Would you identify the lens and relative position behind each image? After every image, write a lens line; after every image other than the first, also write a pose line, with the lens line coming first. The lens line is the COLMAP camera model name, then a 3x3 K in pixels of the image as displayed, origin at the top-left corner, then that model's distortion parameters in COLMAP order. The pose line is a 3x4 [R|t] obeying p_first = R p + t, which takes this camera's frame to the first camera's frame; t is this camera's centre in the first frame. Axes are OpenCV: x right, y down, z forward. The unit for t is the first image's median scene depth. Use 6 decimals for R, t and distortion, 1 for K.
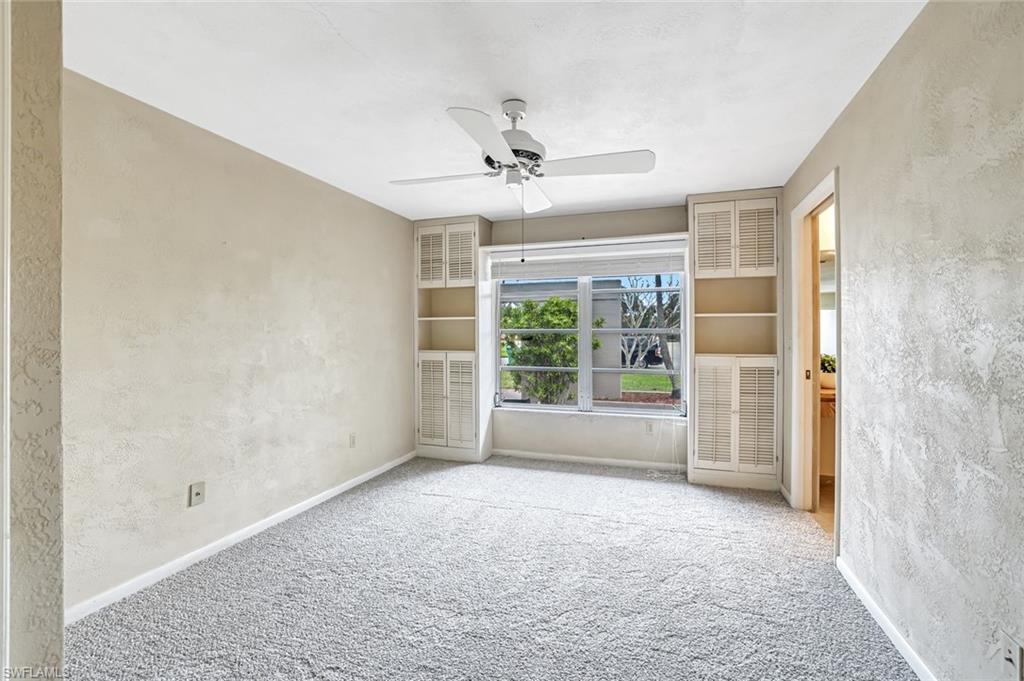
lens RADIAL K [[440.5, 0, 511.0], [0, 440.5, 338.3], [0, 0, 1]] dist [-0.017400, 0.001787]
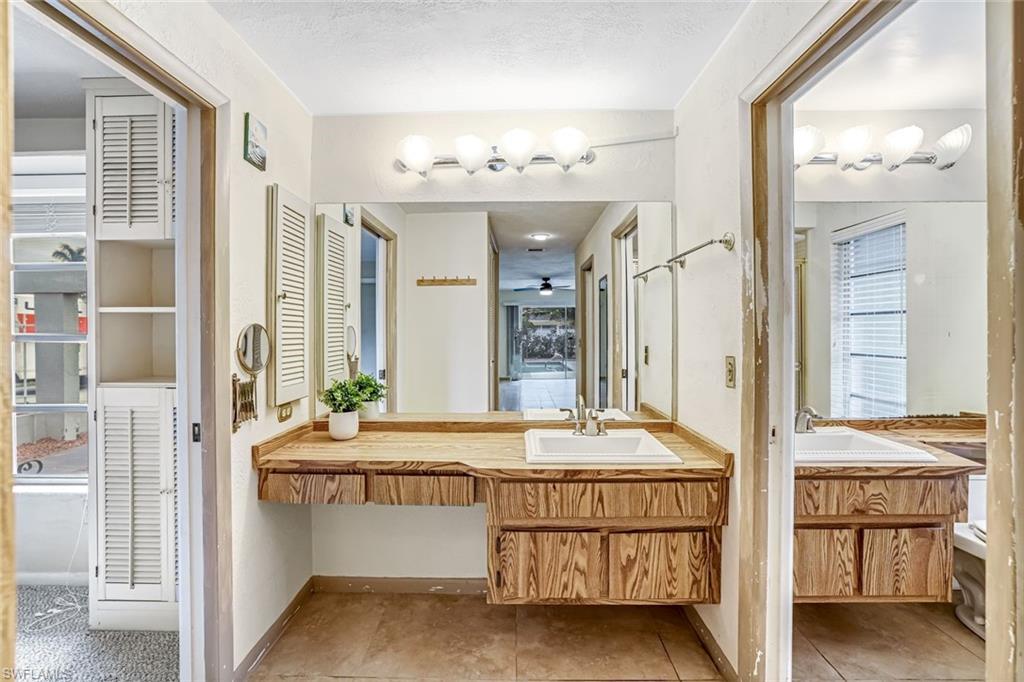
lens RADIAL K [[440.5, 0, 513.2], [0, 440.5, 332.2], [0, 0, 1]] dist [-0.017400, 0.001787]
pose [[0.958352, -0.006361, 0.285518, 0.764868], [0.004712, 0.999968, 0.006459, -0.027439], [-0.285549, -0.004845, 0.958352, 0.369614]]
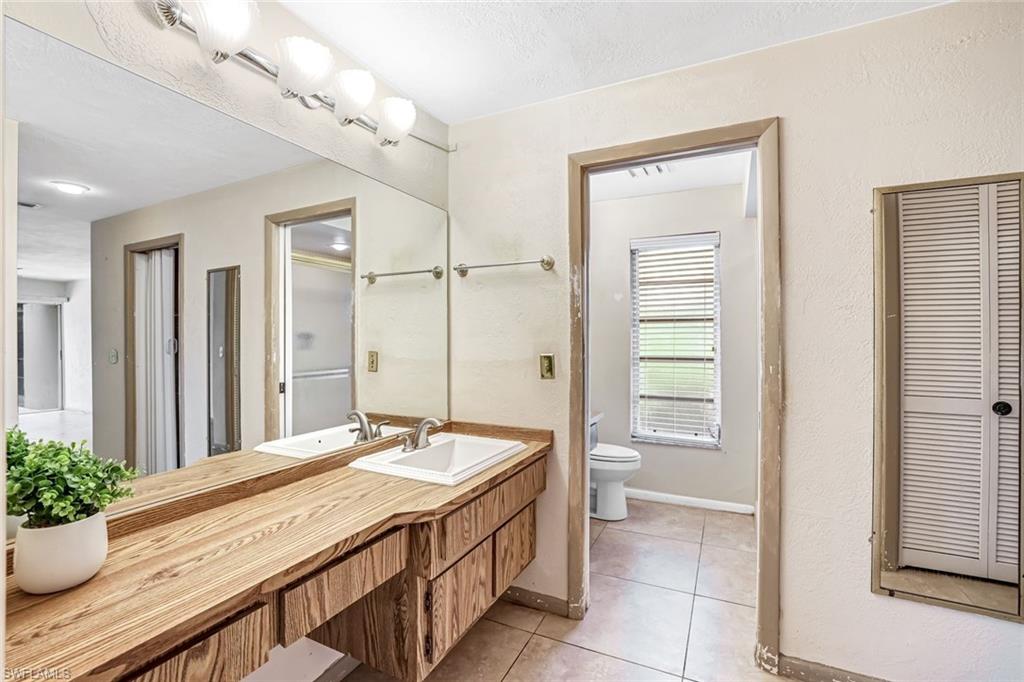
lens RADIAL K [[440.5, 0, 516.5], [0, 440.5, 341.4], [0, 0, 1]] dist [-0.017400, 0.001787]
pose [[0.159910, -0.005236, 0.987118, 0.523689], [0.000681, 0.999986, 0.005194, -0.017251], [-0.987131, -0.000159, 0.159912, 0.702458]]
